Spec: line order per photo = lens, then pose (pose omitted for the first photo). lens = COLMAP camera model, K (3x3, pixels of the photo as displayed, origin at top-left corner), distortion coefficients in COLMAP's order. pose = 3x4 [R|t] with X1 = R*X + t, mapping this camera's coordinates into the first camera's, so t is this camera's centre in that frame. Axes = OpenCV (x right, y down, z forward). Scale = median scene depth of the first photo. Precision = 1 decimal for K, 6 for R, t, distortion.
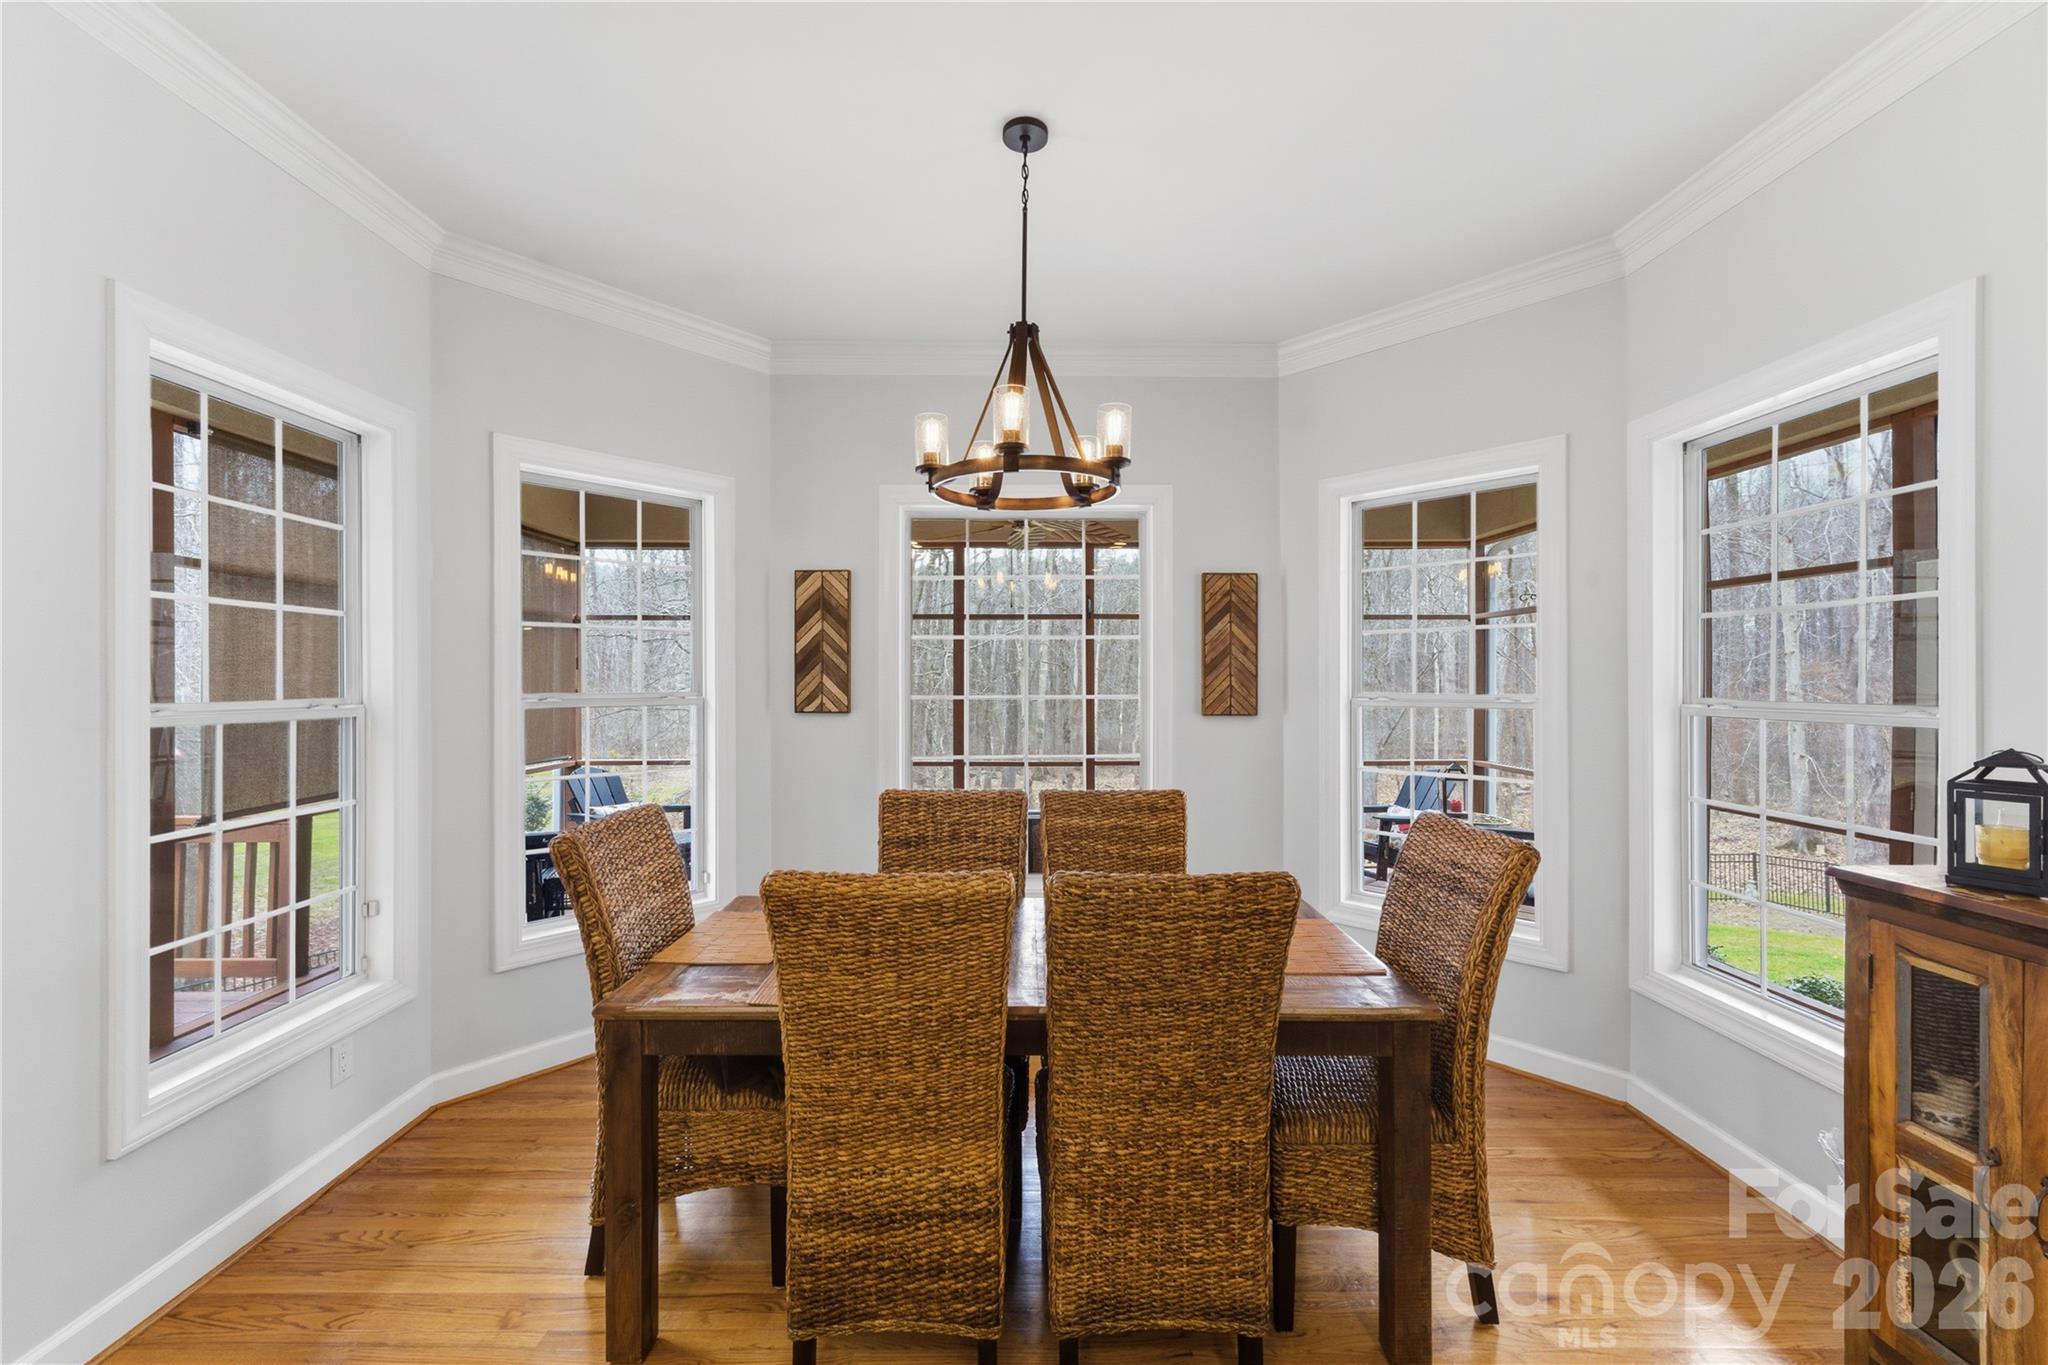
lens RADIAL K [[838.0, 0, 1024.9], [0, 838.0, 680.9], [0, 0, 1]] dist [-0.003014, -0.000033]
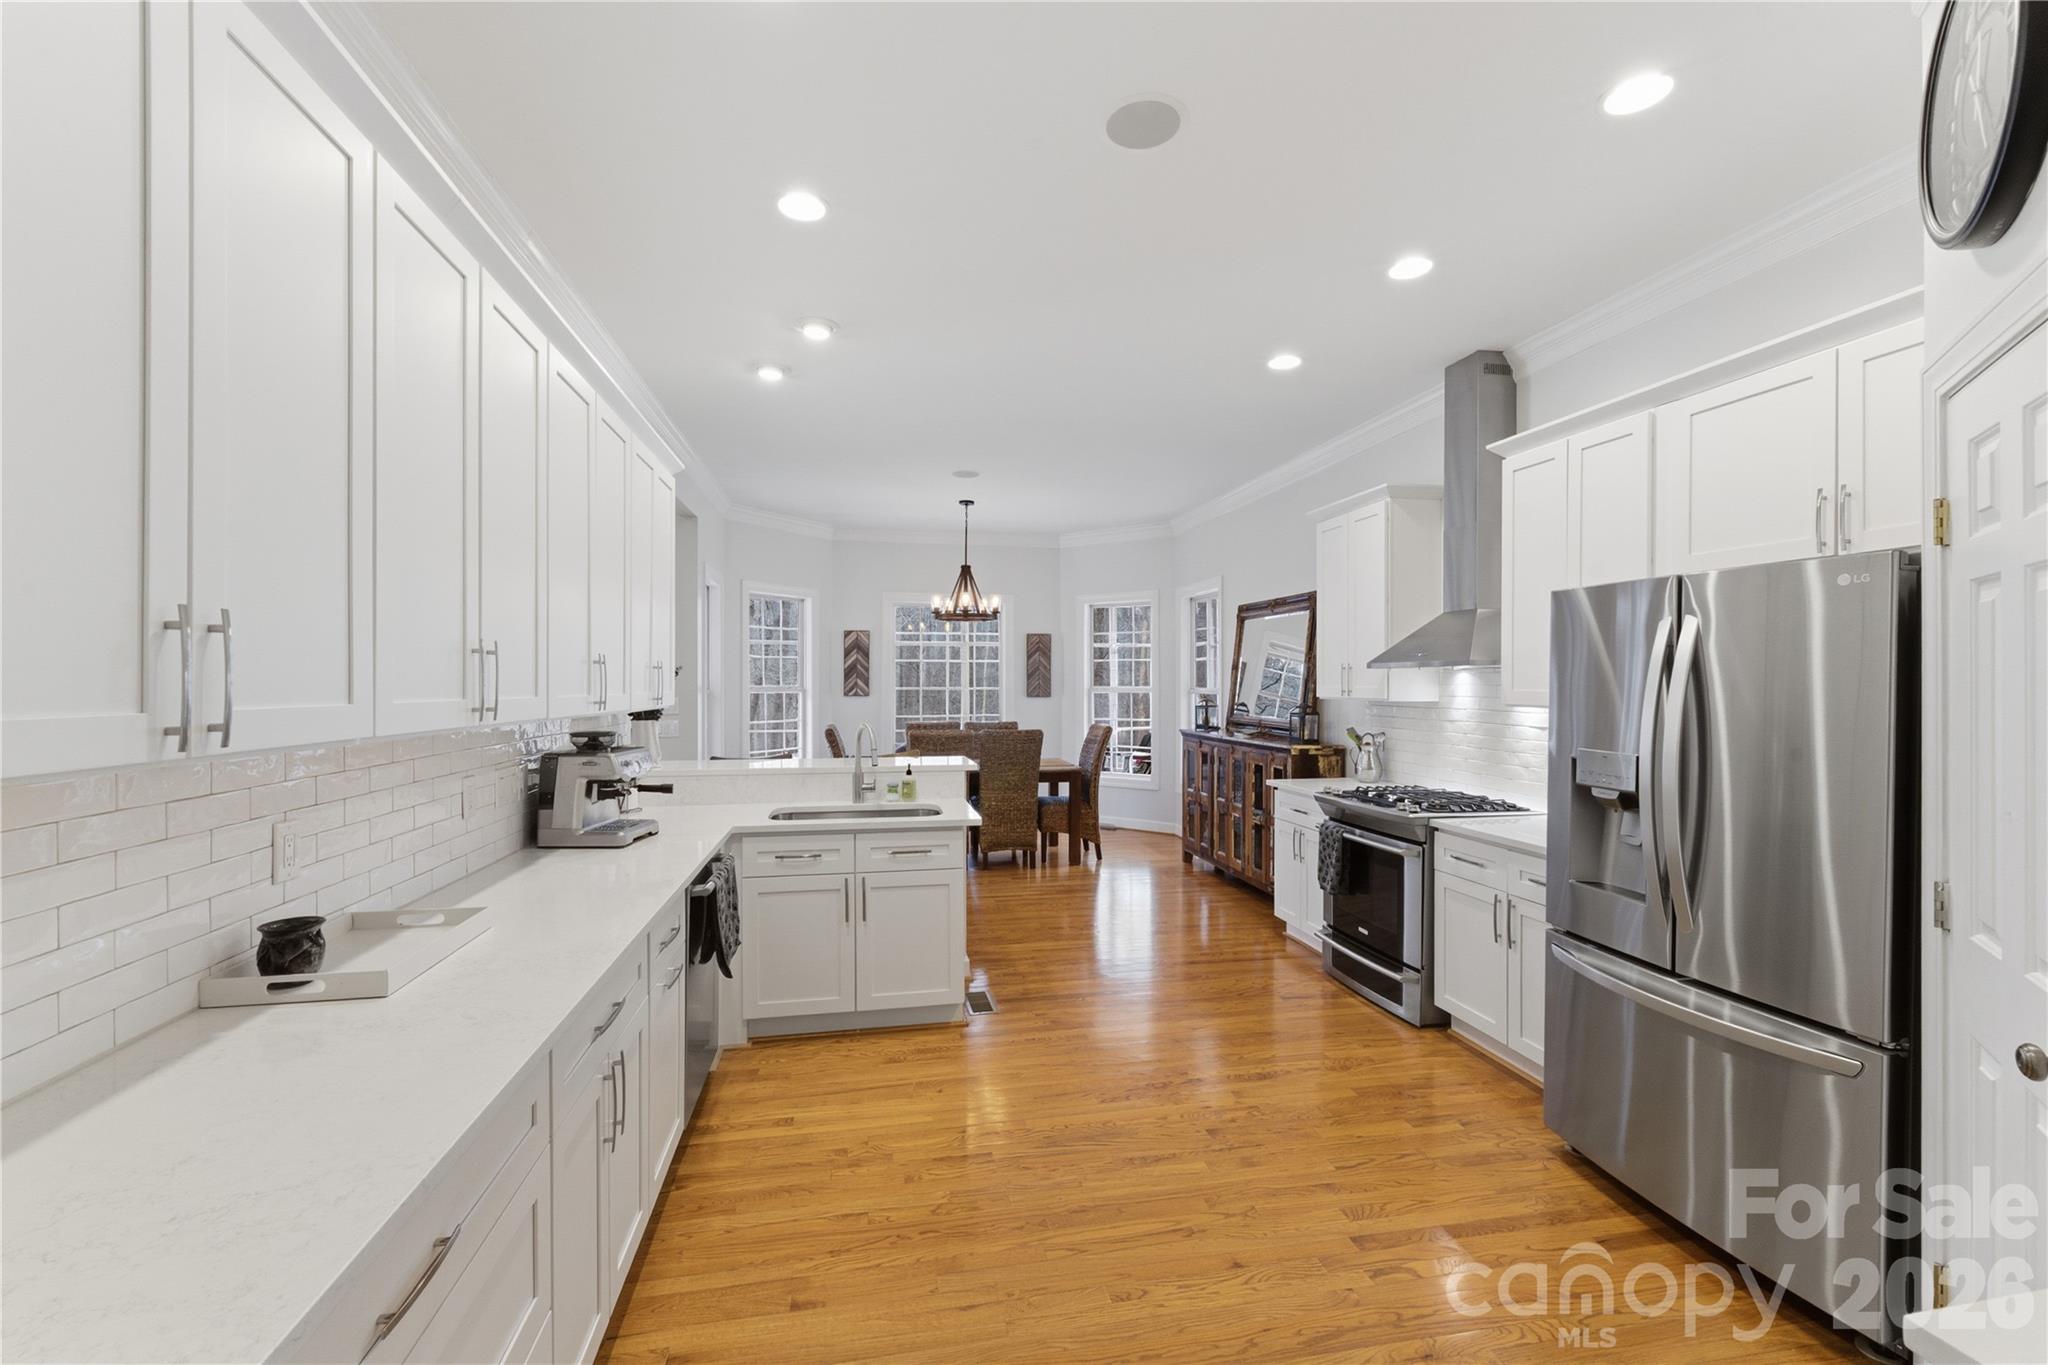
lens RADIAL K [[838.0, 0, 1026.3], [0, 838.0, 679.2], [0, 0, 1]] dist [-0.003014, -0.000033]
pose [[0.982676, 0.003176, 0.185304, -0.212743], [-0.002785, 0.999993, -0.002369, -0.000930], [-0.185311, 0.001812, 0.982678, -1.246598]]
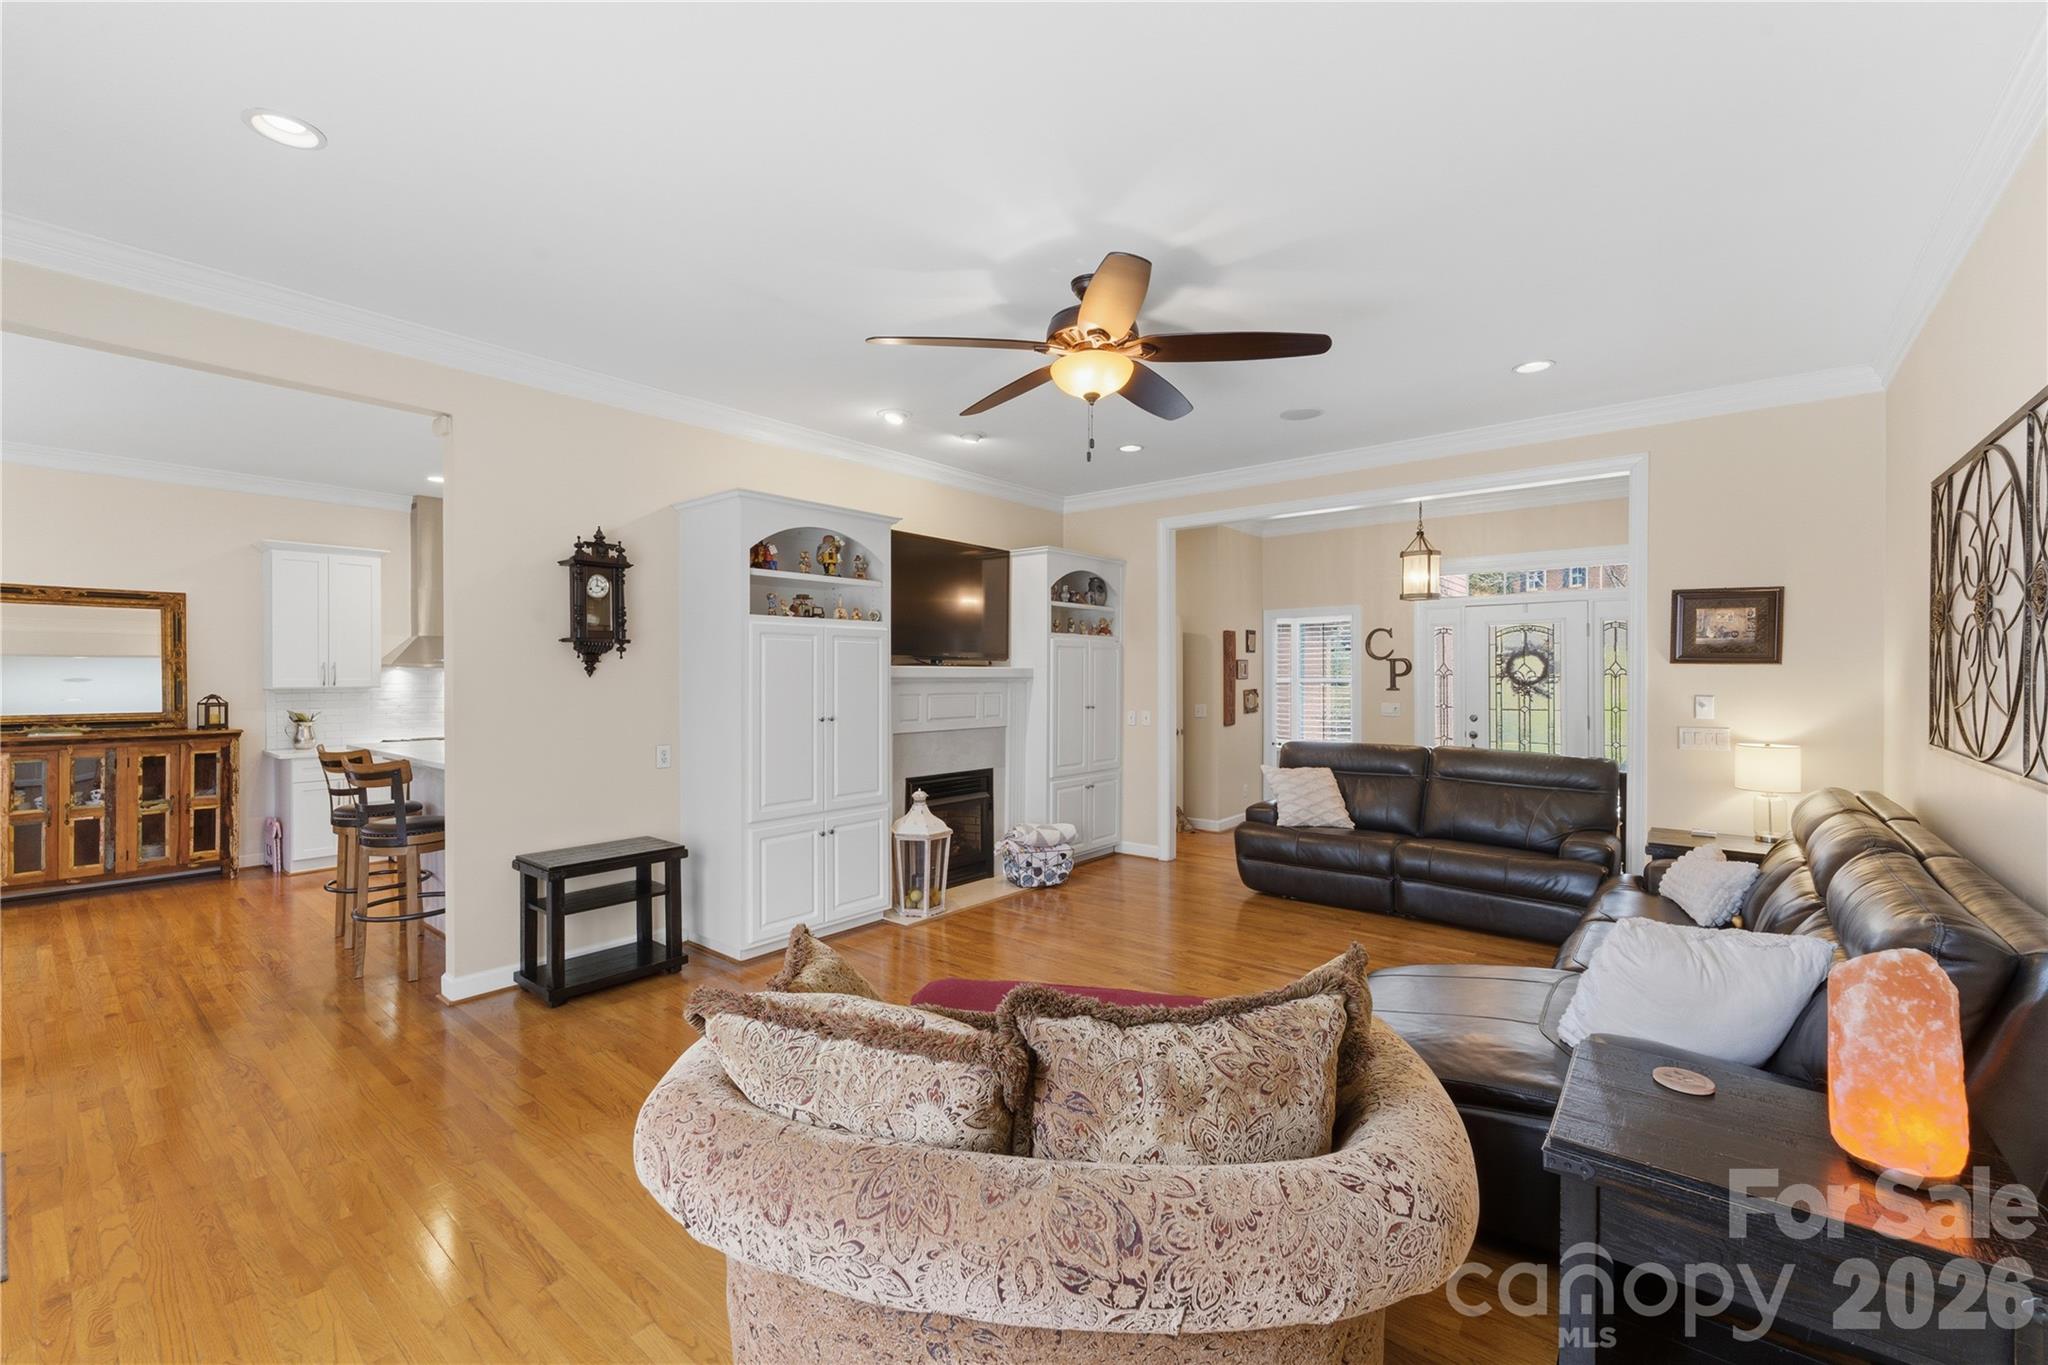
lens RADIAL K [[838.0, 0, 1034.5], [0, 838.0, 671.6], [0, 0, 1]] dist [-0.003014, -0.000033]
pose [[-0.773015, 0.000457, 0.634388, -1.721677], [-0.001712, 0.999995, -0.002806, -0.006996], [-0.634386, -0.003255, -0.773010, 0.274357]]
